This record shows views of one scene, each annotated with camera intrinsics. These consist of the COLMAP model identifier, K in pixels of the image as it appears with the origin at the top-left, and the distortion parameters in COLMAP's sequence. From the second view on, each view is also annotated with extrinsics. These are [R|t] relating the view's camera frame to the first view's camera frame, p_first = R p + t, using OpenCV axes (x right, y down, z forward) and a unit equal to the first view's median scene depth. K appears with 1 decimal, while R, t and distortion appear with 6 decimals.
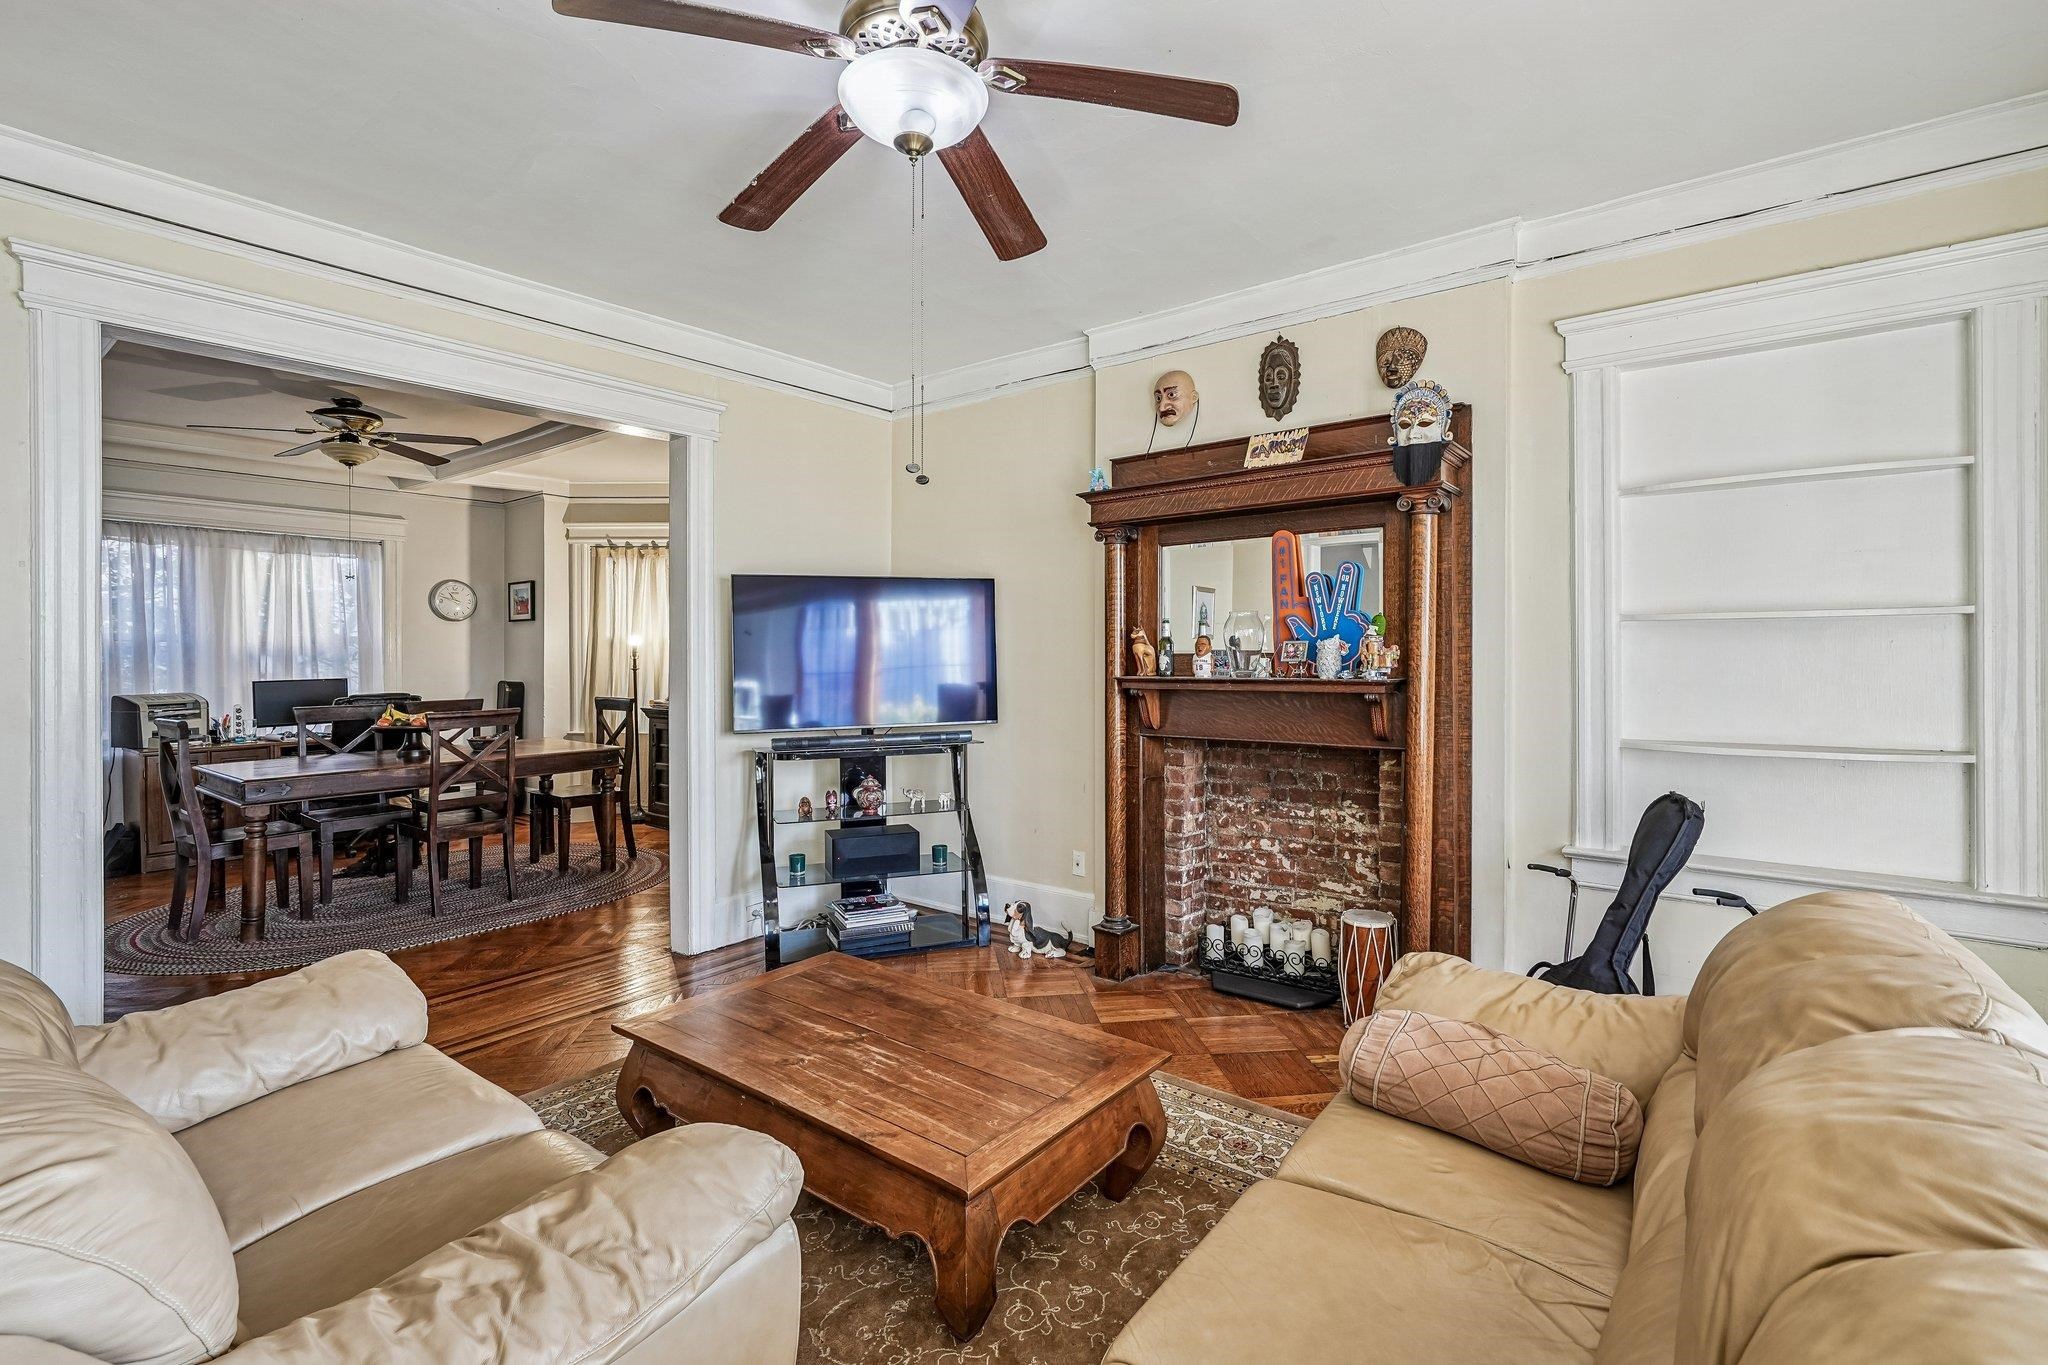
lens RADIAL K [[932.2, 0, 1045.6], [0, 932.2, 655.9], [0, 0, 1]] dist [-0.007732, 0.000101]
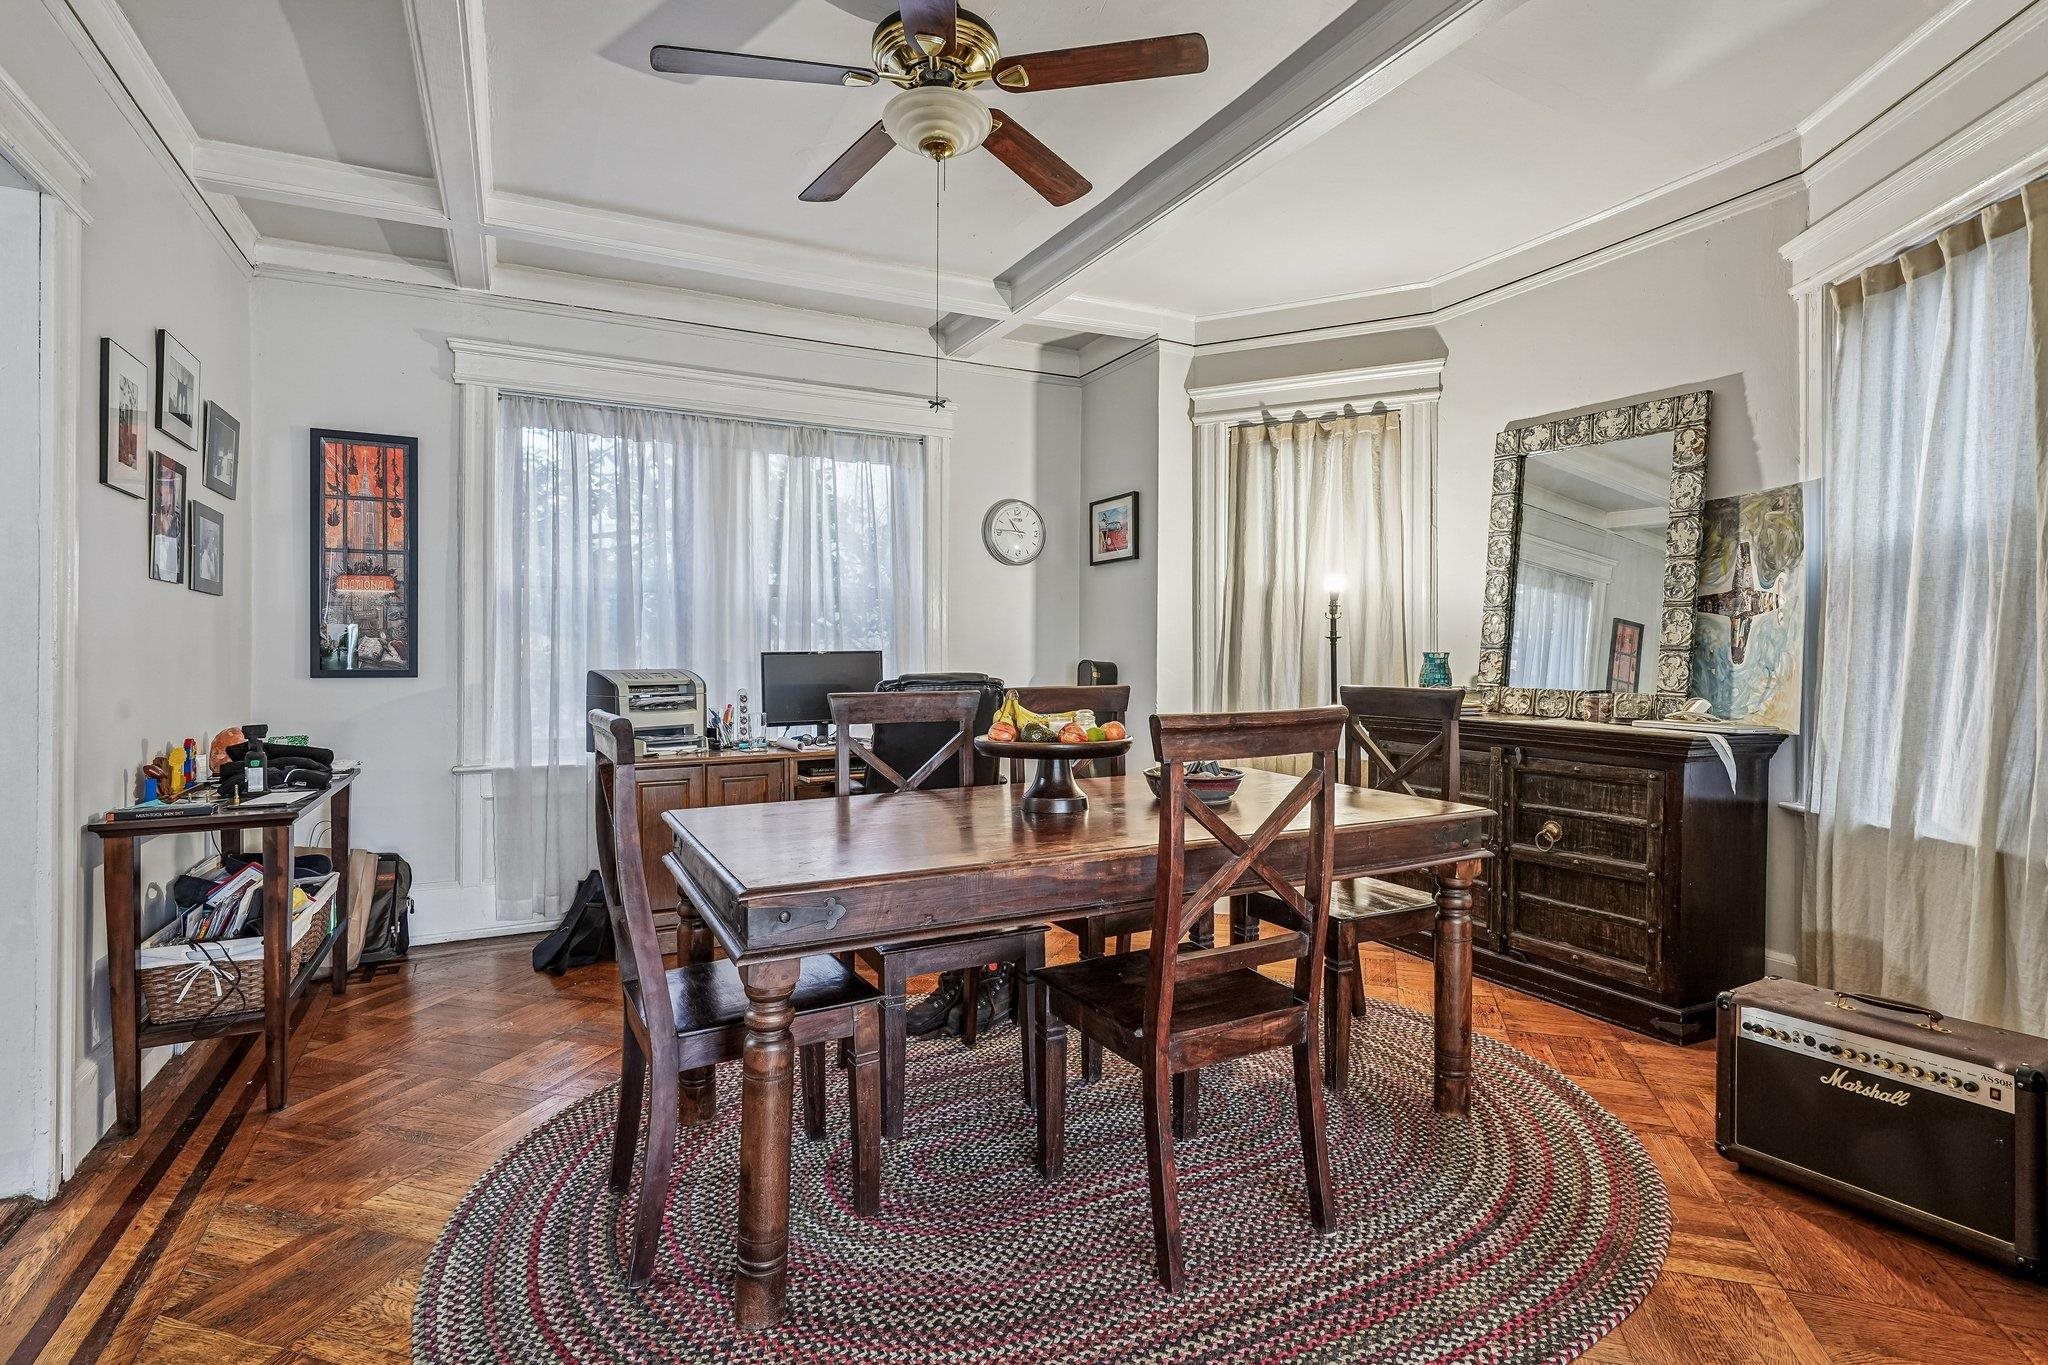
lens RADIAL K [[1001.7, 0, 1022.3], [0, 1001.7, 656.5], [0, 0, 1]] dist [-0.000085, -0.000049]
pose [[0.900276, 0.005714, -0.435282, -0.385641], [-0.005729, 0.999983, 0.001278, 0.027130], [0.435281, 0.001344, 0.900293, 0.448292]]
